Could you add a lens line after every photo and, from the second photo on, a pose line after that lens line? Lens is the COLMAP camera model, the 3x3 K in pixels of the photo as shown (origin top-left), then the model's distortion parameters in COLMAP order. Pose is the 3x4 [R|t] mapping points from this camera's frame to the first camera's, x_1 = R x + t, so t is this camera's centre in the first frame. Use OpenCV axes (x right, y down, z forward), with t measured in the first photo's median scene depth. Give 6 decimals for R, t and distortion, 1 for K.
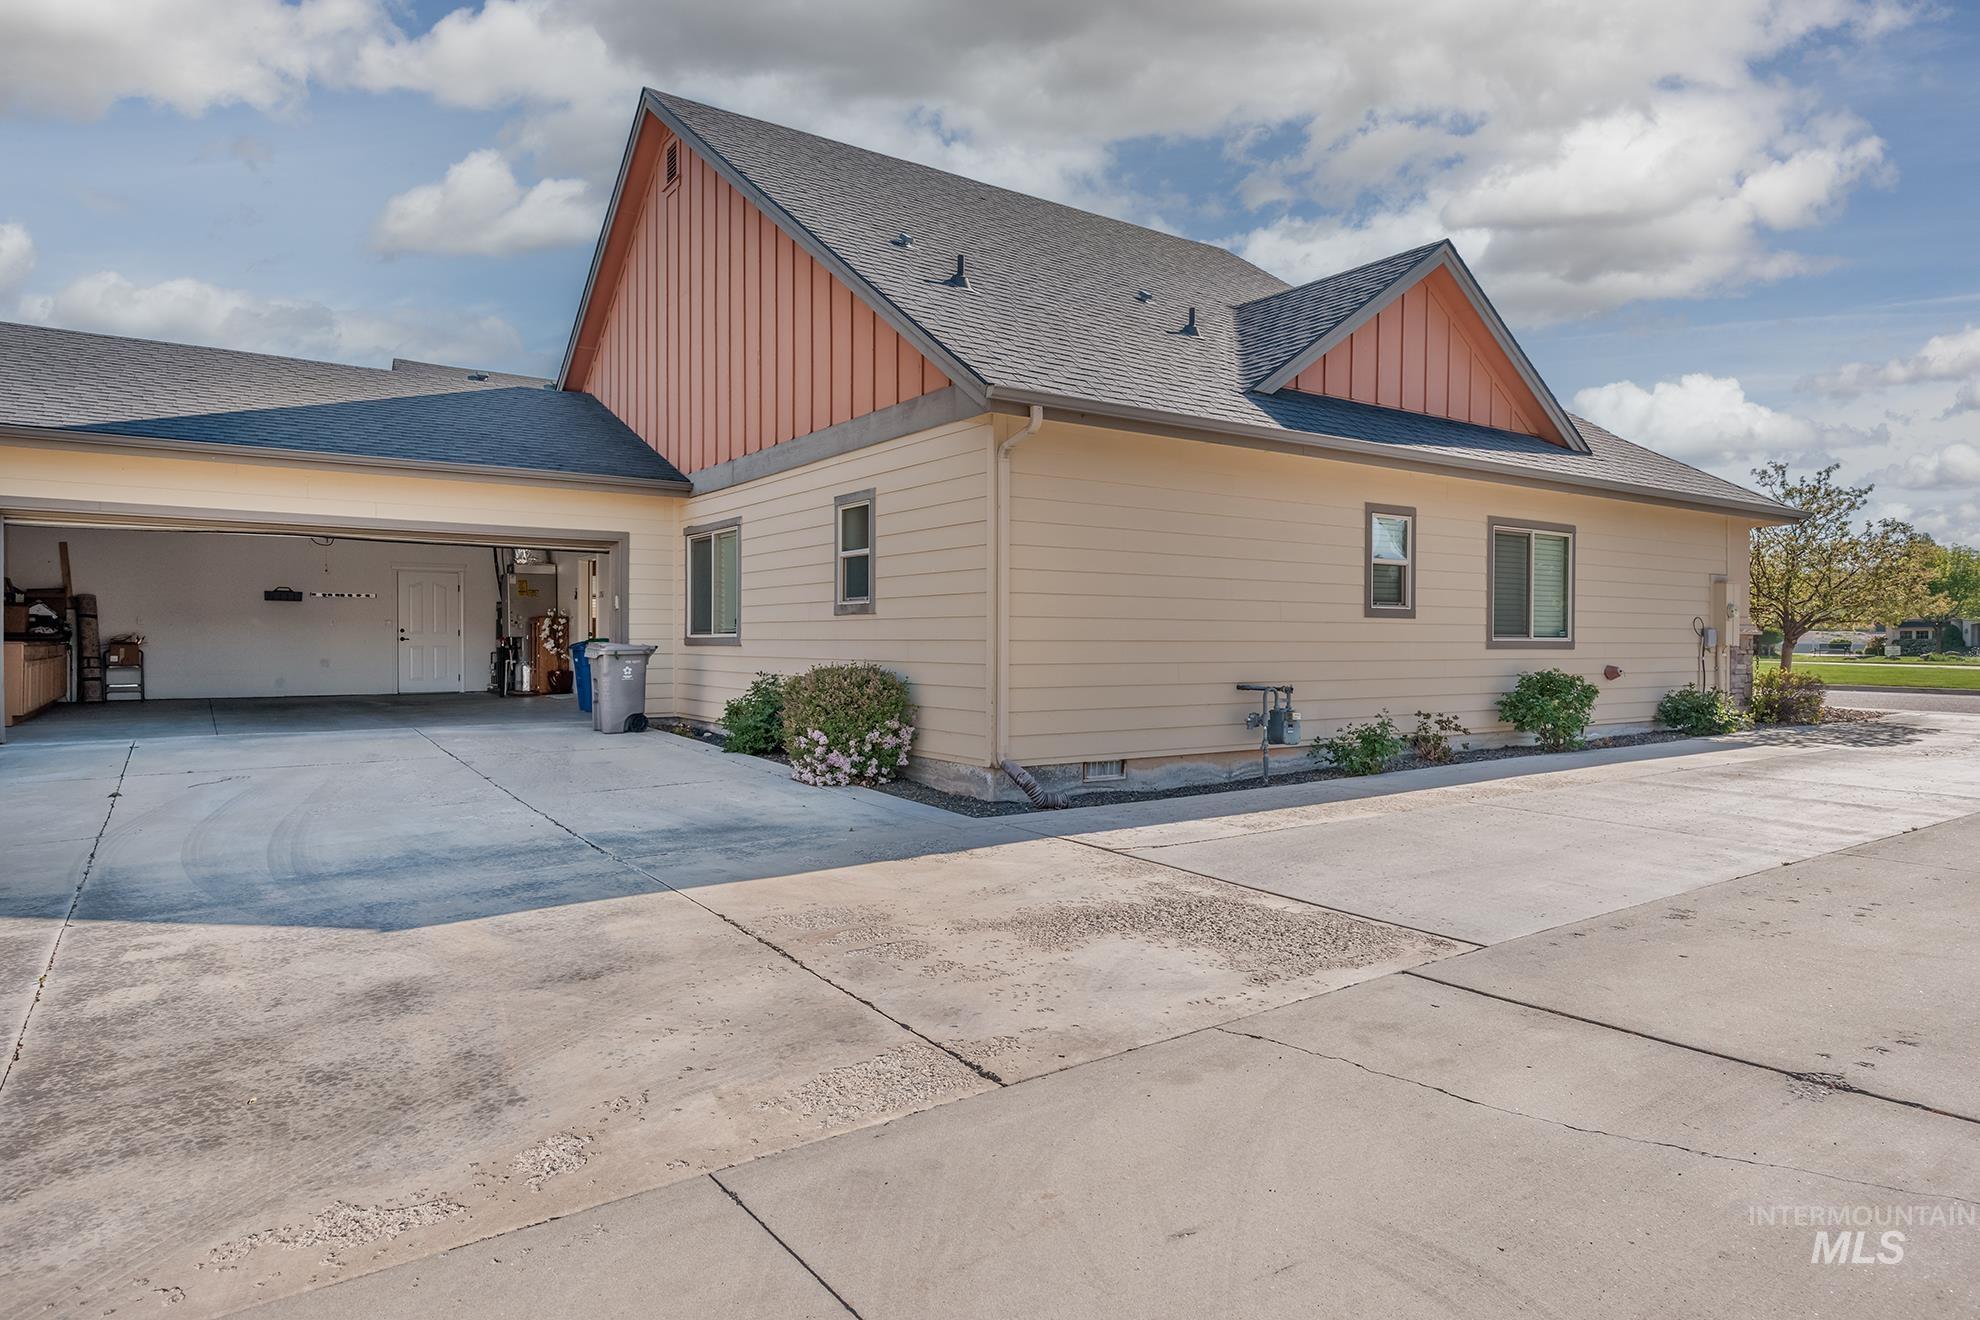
lens RADIAL K [[1162.5, 0, 990.0], [0, 1162.5, 660.0], [0, 0, 1]] dist [0.000221, 0.000015]
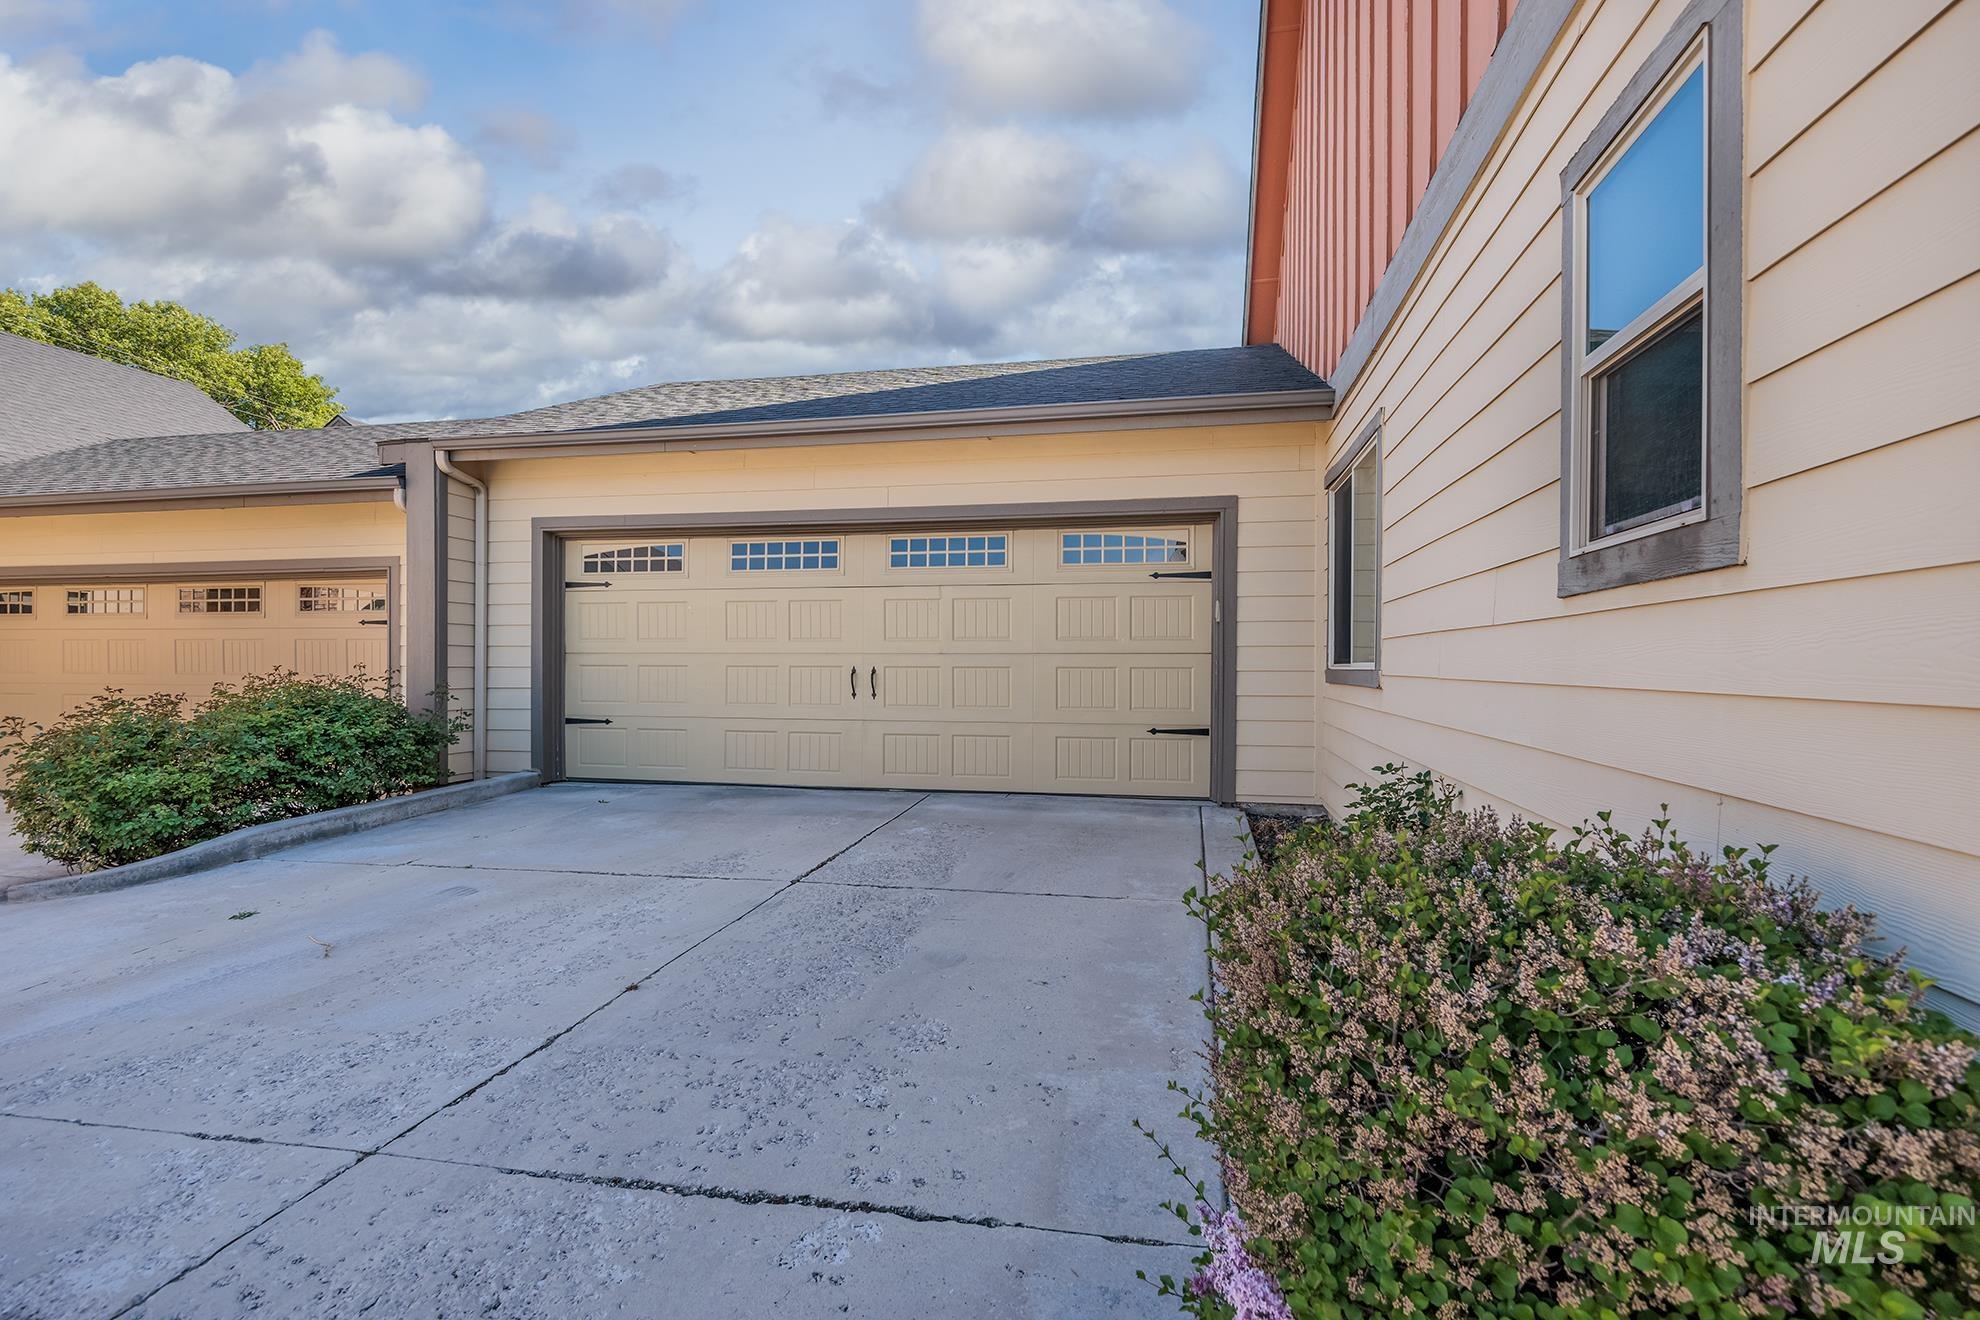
lens RADIAL K [[980.5, 0, 990.0], [0, 980.5, 660.0], [0, 0, 1]] dist [-0.000665, 0.000006]
pose [[0.721834, -0.000231, -0.692066, -0.071588], [-0.019657, 0.999590, -0.020836, -0.015960], [0.691787, 0.028643, 0.721533, 0.757902]]
